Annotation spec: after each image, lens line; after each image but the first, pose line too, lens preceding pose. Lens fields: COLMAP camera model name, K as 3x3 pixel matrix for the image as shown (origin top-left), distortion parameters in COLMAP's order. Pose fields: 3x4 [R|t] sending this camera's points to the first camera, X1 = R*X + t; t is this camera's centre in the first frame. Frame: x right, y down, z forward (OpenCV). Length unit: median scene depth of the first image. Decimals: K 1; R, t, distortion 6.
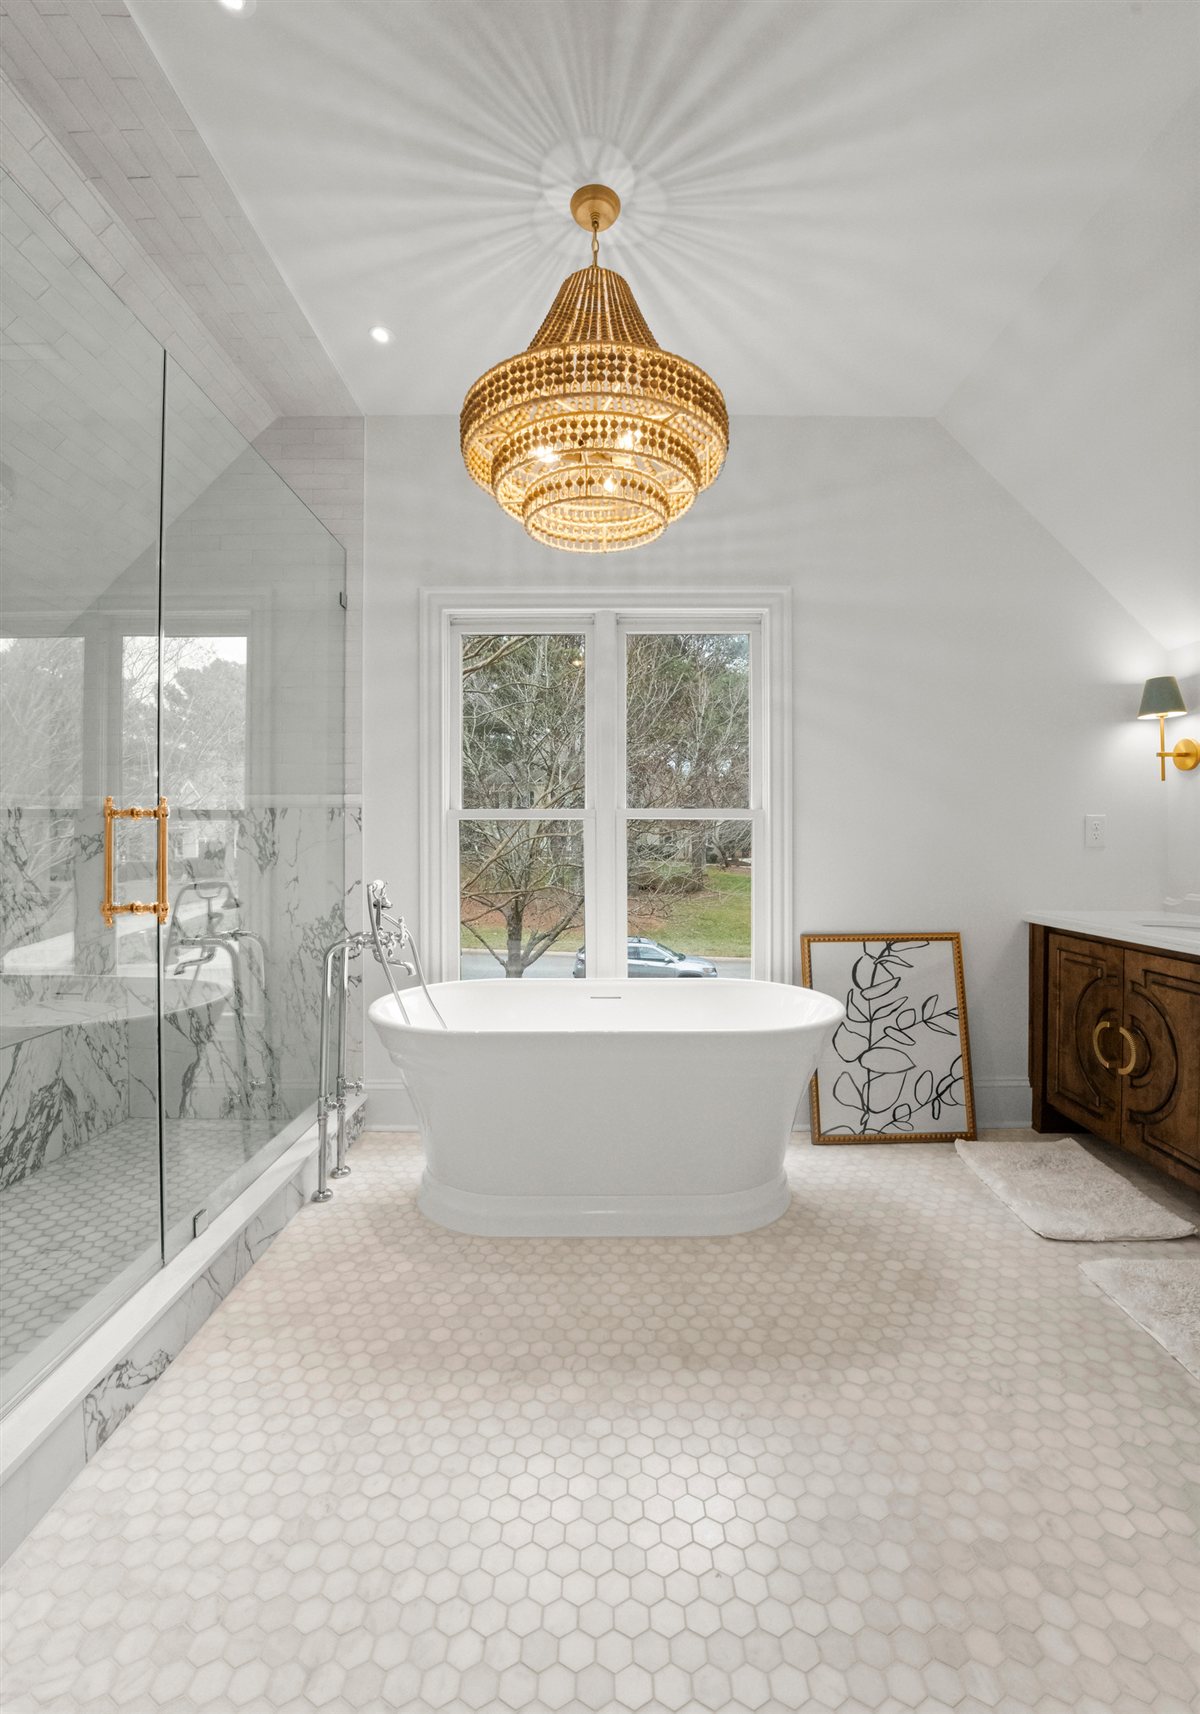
lens RADIAL K [[752.5, 0, 605.2], [0, 752.5, 841.3], [0, 0, 1]] dist [-0.008080, 0.002254]
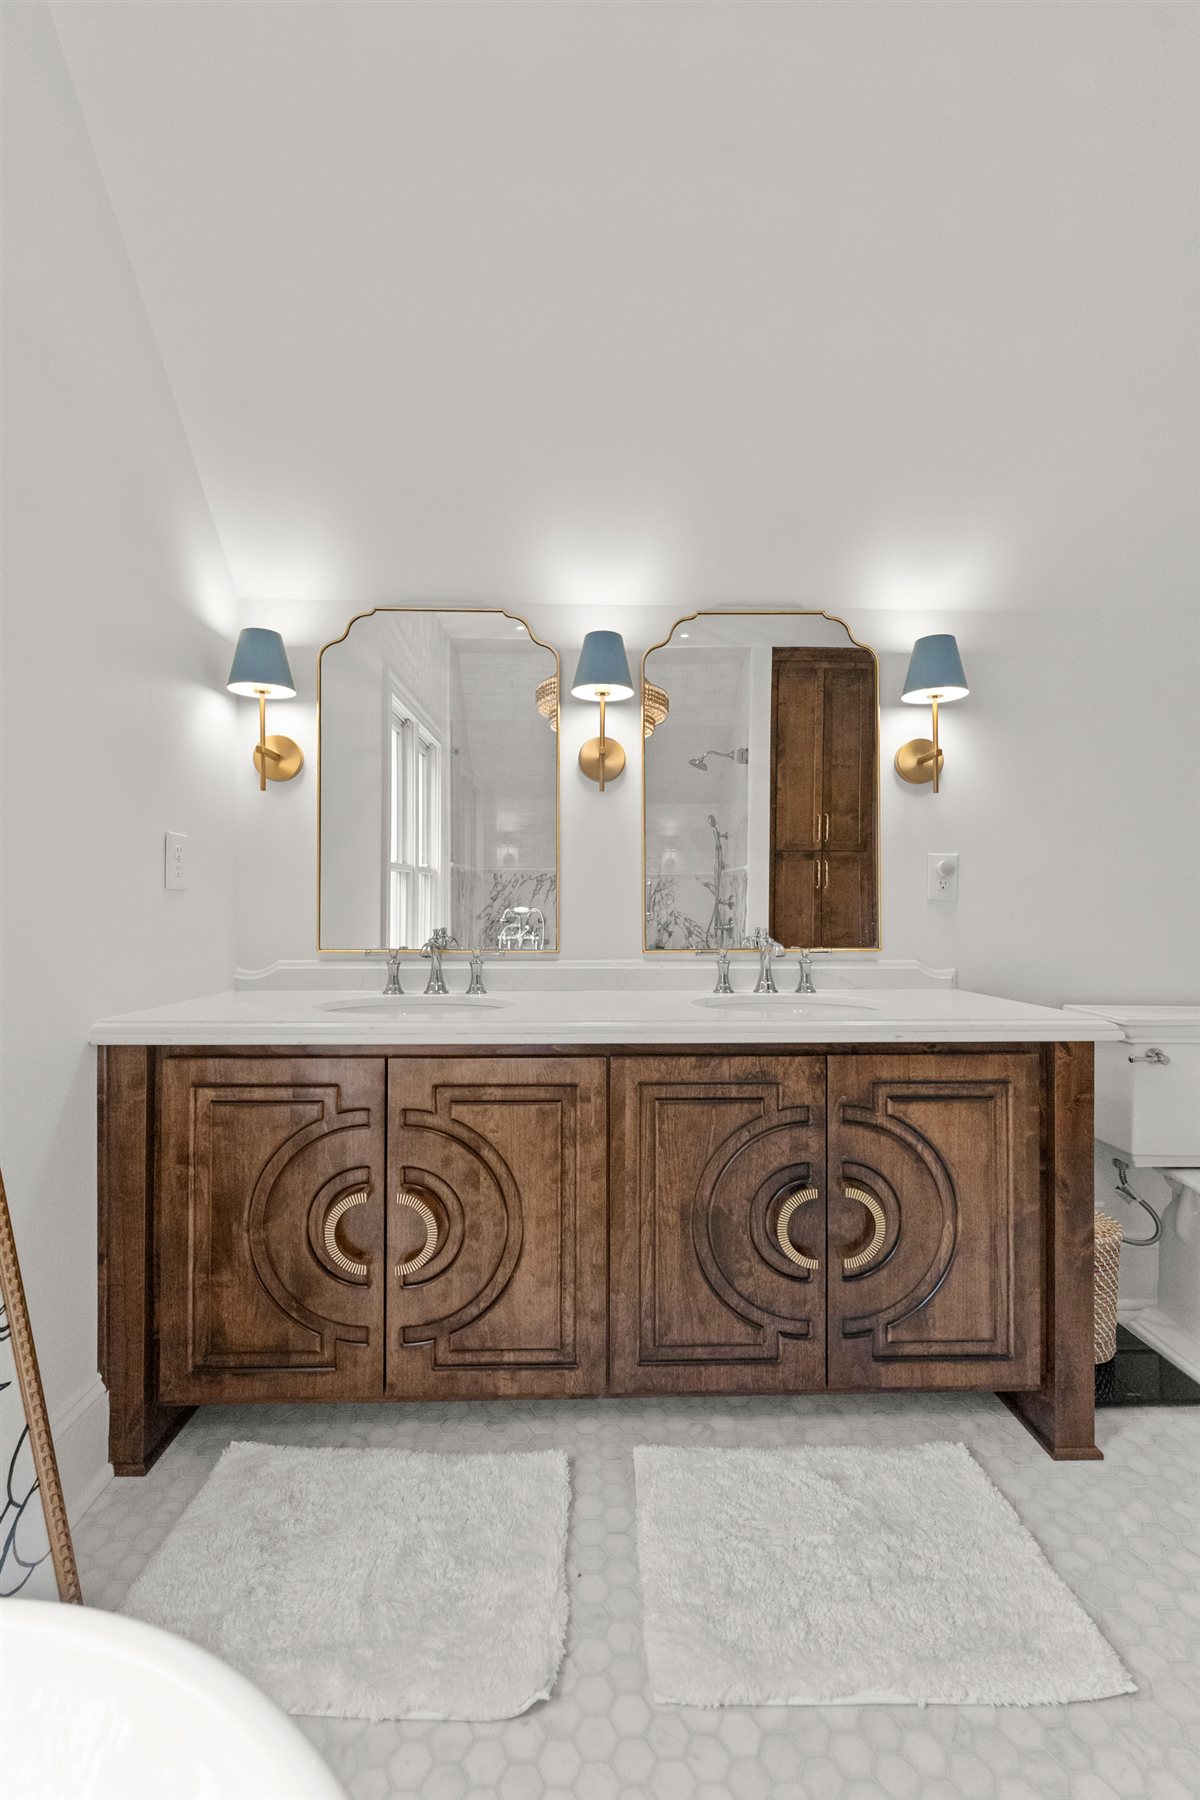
lens RADIAL K [[751.9, 0, 598.7], [0, 751.9, 916.4], [0, 0, 1]] dist [0.023099, -0.001450]
pose [[-0.037906, -0.010486, 0.999226, 0.104071], [-0.009082, 0.999907, 0.010148, 0.027049], [-0.999240, -0.008690, -0.037998, 0.933549]]
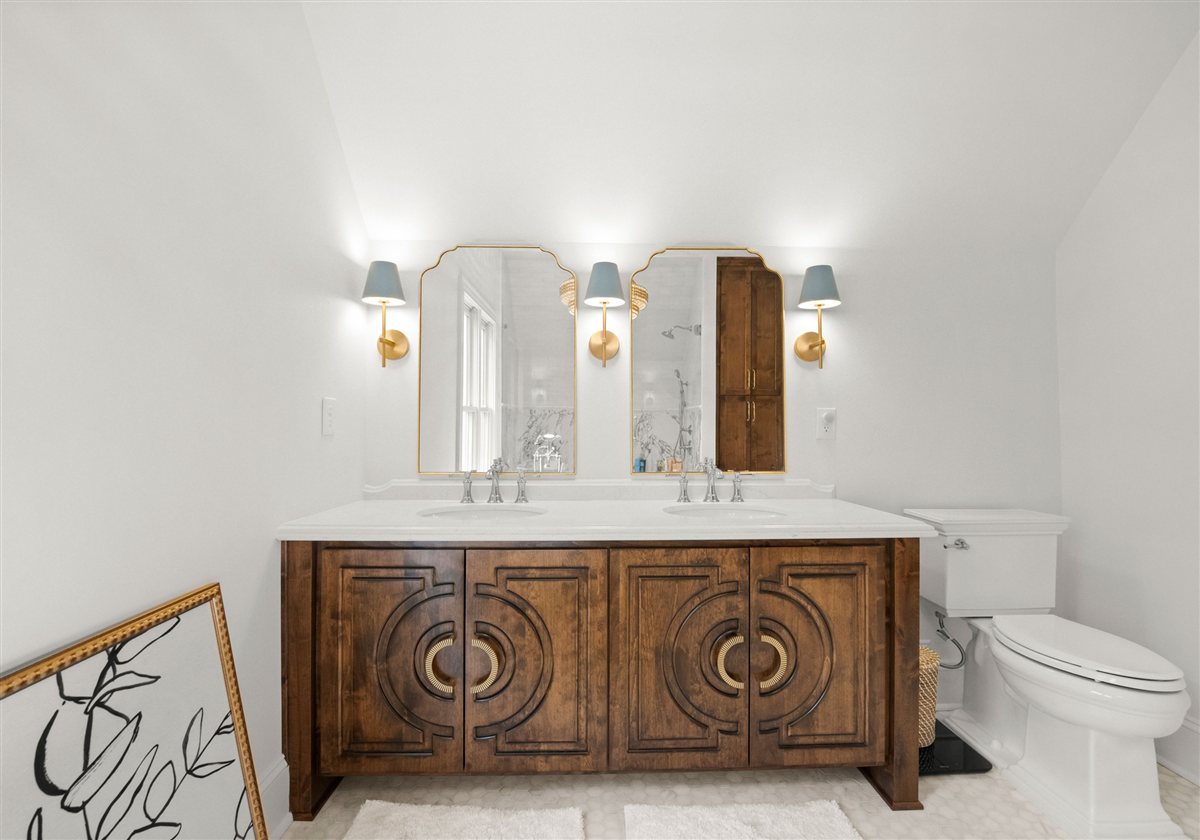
lens RADIAL K [[526.8, 0, 602.1], [0, 526.8, 402.6], [0, 0, 1]] dist [-0.008080, 0.002254]
pose [[-0.042118, 0.036607, 0.998442, 0.043325], [-0.010954, 0.999252, -0.037099, -0.014720], [-0.999053, -0.012499, -0.041685, 0.939766]]
